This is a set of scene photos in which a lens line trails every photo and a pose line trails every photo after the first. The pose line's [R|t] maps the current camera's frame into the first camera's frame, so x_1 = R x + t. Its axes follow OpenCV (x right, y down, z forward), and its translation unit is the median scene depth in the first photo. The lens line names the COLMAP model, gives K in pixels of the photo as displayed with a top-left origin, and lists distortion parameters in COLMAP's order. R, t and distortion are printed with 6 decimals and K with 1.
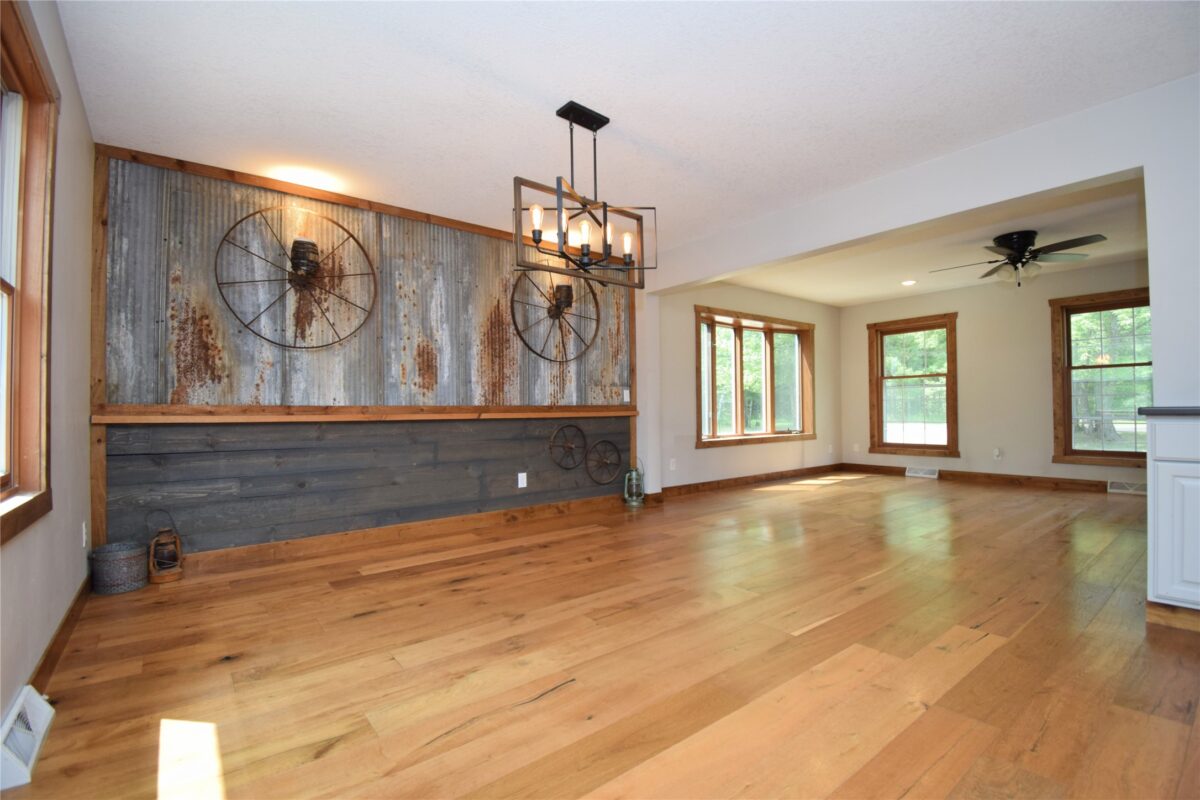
lens RADIAL K [[529.9, 0, 609.2], [0, 529.9, 406.4], [0, 0, 1]] dist [0.007759, -0.017980]
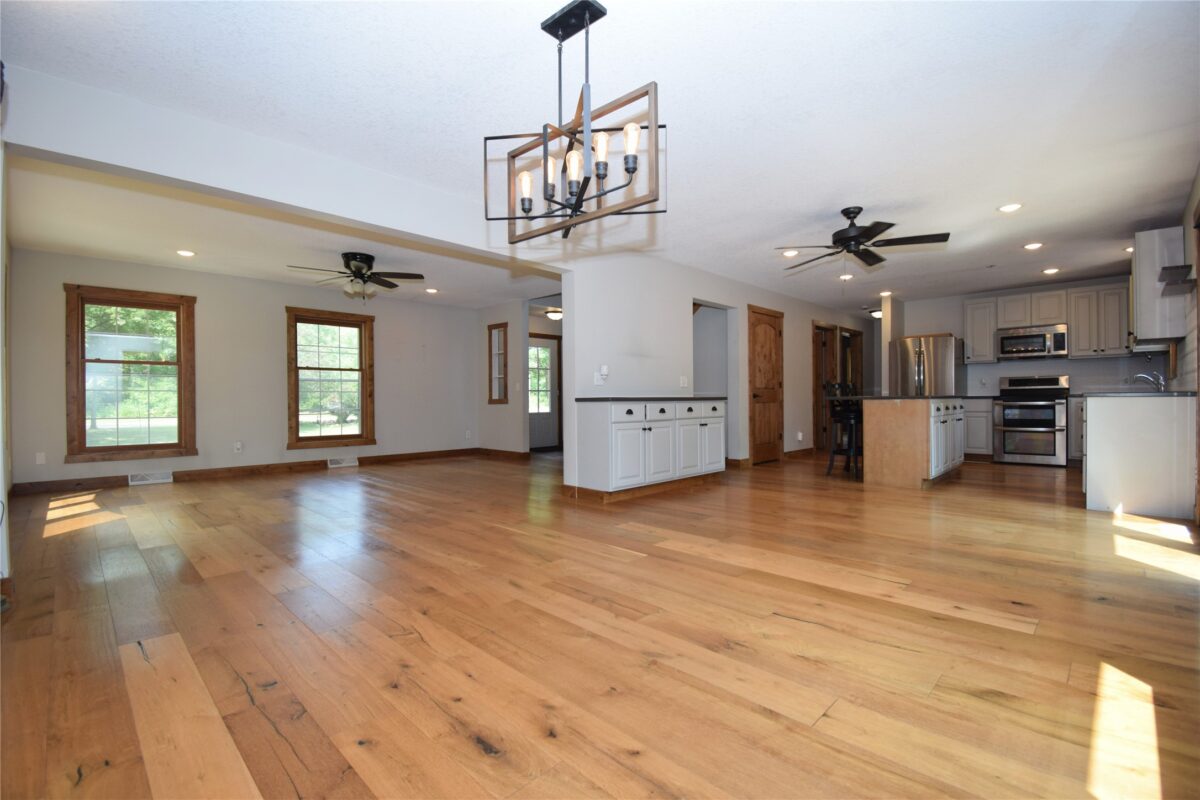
lens RADIAL K [[529.9, 0, 598.2], [0, 529.9, 401.6], [0, 0, 1]] dist [0.007759, -0.017980]
pose [[-0.114800, 0.010836, 0.993330, -0.517052], [-0.000319, 0.999940, -0.010945, 0.021018], [-0.993389, -0.001574, -0.114789, 0.651448]]
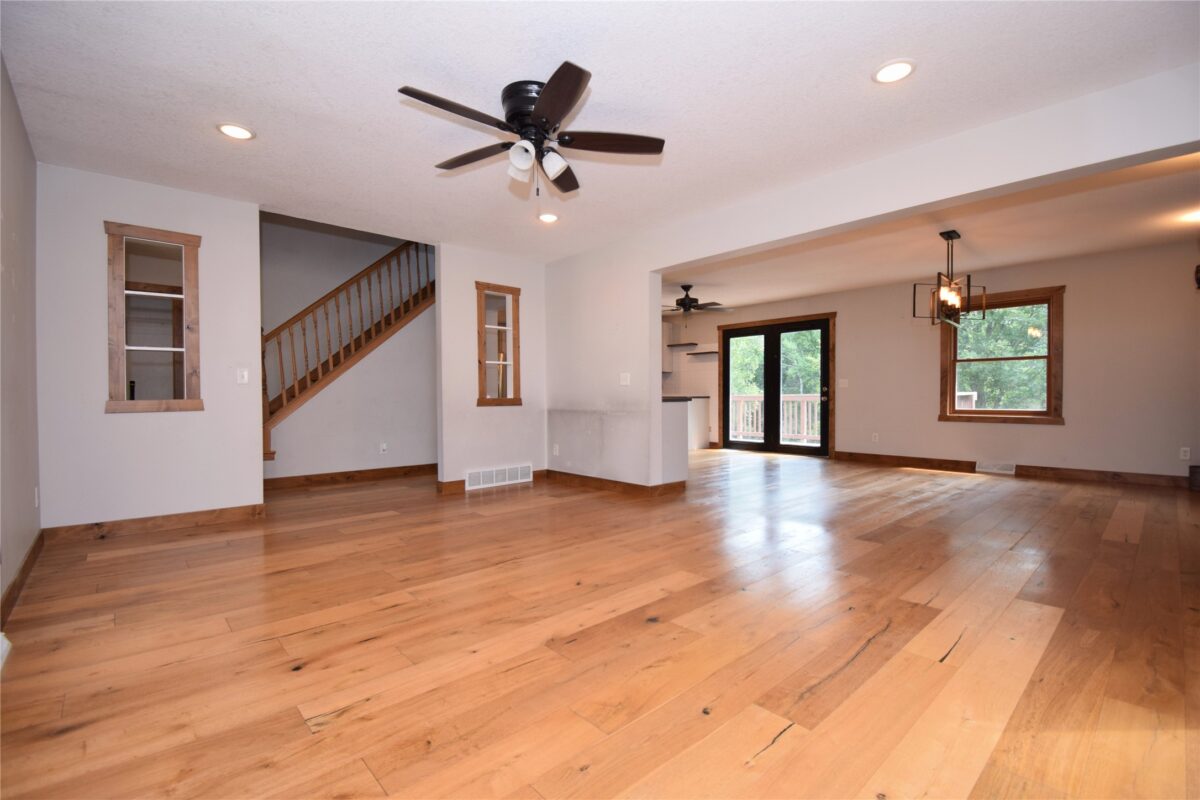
lens RADIAL K [[529.9, 0, 595.7], [0, 529.9, 402.1], [0, 0, 1]] dist [0.007759, -0.017980]
pose [[-0.997909, 0.017186, -0.062304, 0.806367], [0.016958, 0.999847, 0.004184, 0.002342], [0.062366, 0.003119, -0.998048, 1.704629]]
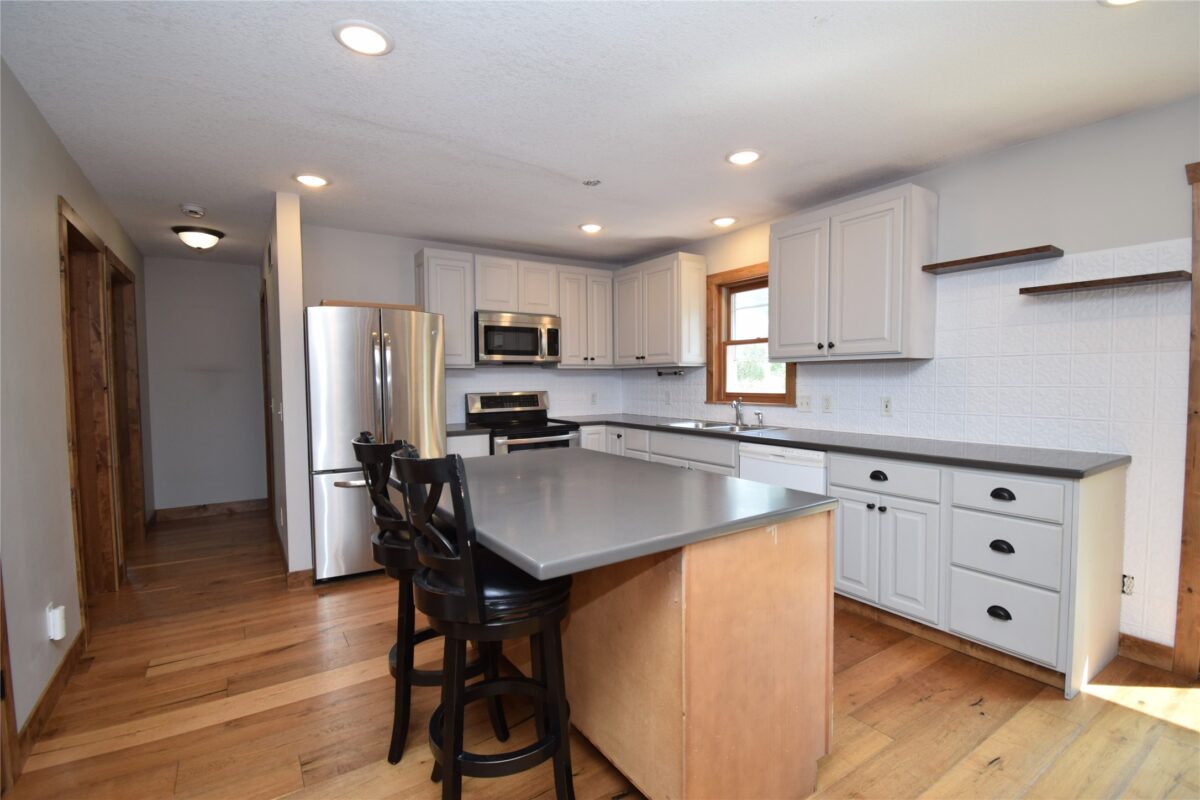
lens RADIAL K [[529.9, 0, 609.8], [0, 529.9, 413.3], [0, 0, 1]] dist [0.007759, -0.017980]
pose [[-0.996600, 0.016352, 0.080753, 0.697956], [0.020704, 0.998360, 0.053364, -0.087826], [-0.079748, 0.054855, -0.995305, 0.155916]]
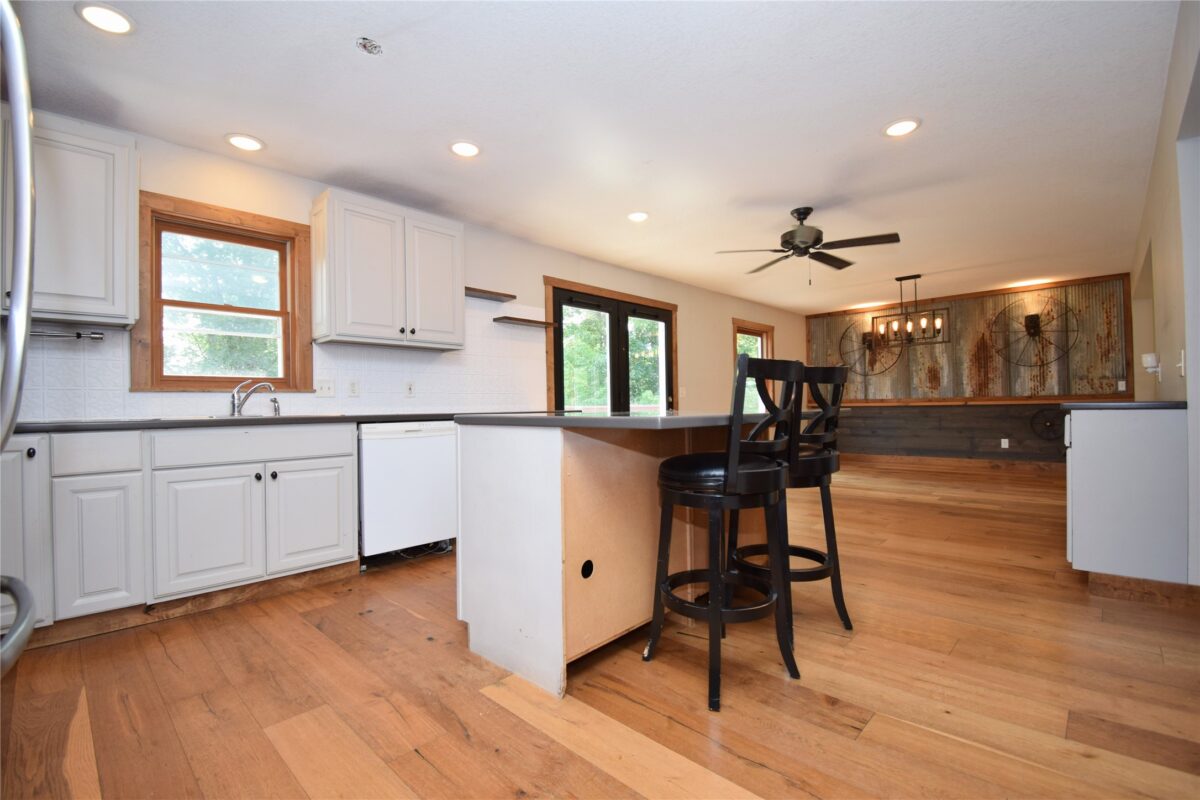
lens RADIAL K [[529.9, 0, 599.9], [0, 529.9, 403.7], [0, 0, 1]] dist [0.007759, -0.017980]
pose [[0.132429, 0.002683, -0.991189, 1.298535], [0.026320, 0.999634, 0.006223, -0.022232], [0.990843, -0.026913, 0.132310, -0.423001]]
